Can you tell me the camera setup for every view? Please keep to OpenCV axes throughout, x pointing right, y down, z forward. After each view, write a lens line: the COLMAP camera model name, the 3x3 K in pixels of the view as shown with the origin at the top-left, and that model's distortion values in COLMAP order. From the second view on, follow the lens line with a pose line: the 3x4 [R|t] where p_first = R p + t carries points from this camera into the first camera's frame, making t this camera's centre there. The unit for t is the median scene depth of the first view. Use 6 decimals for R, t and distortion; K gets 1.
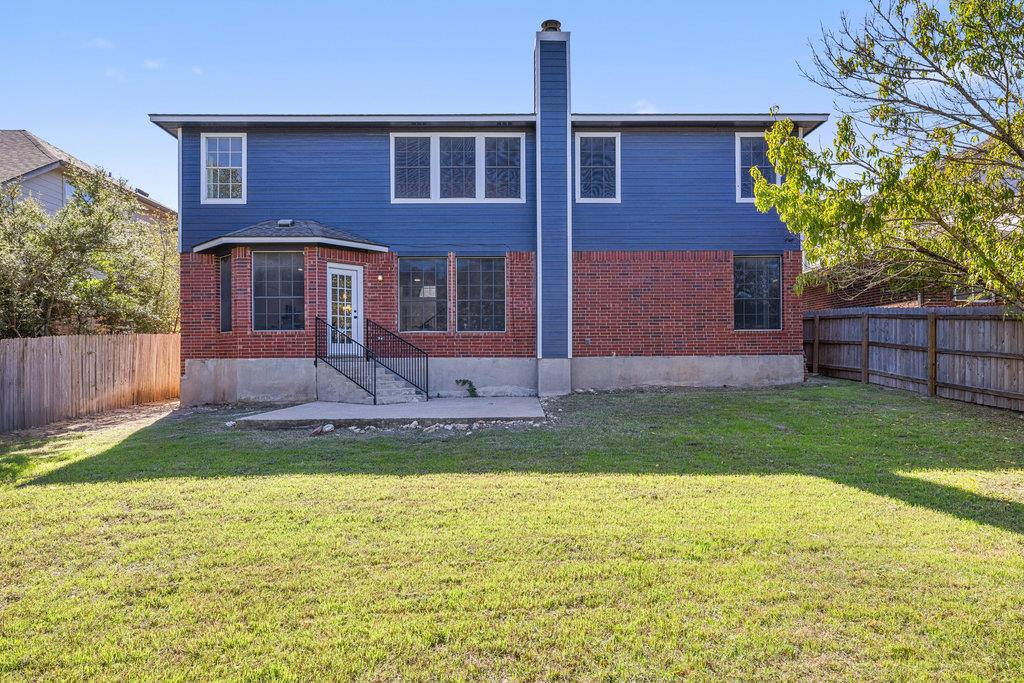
lens RADIAL K [[639.8, 0, 512.2], [0, 639.8, 357.0], [0, 0, 1]] dist [-0.001267, -0.000074]
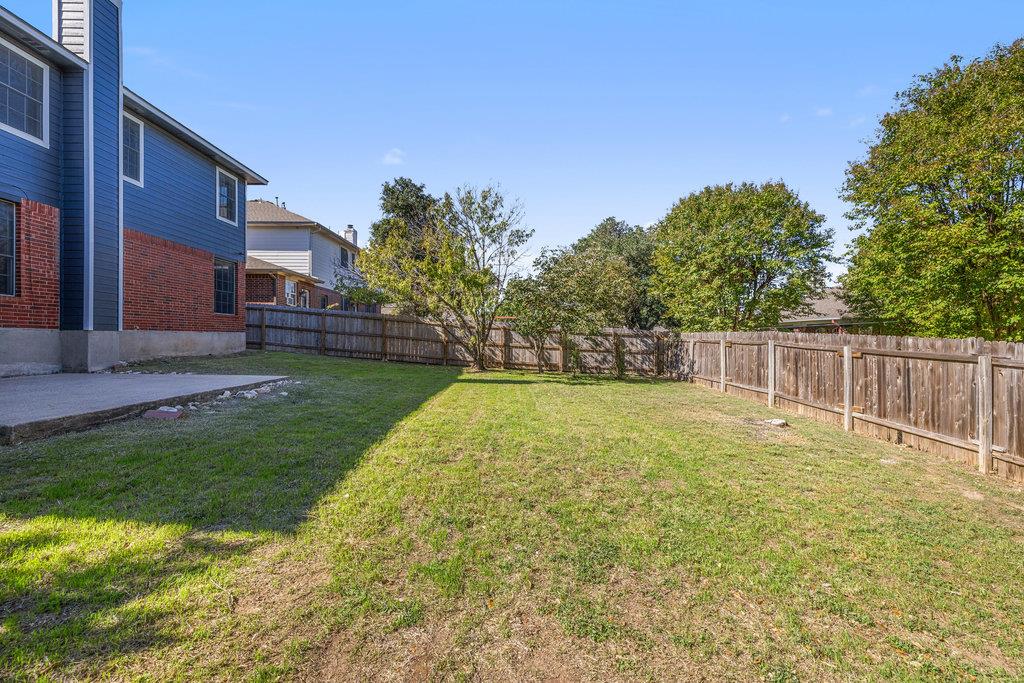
lens RADIAL K [[438.5, 0, 512.0], [0, 438.5, 341.5], [0, 0, 1]] dist [0.000338, 0.000070]
pose [[-0.011635, -0.000245, 0.999932, -0.581051], [-0.007941, 0.999968, 0.000153, 0.013063], [-0.999901, -0.007939, -0.011637, 0.386094]]
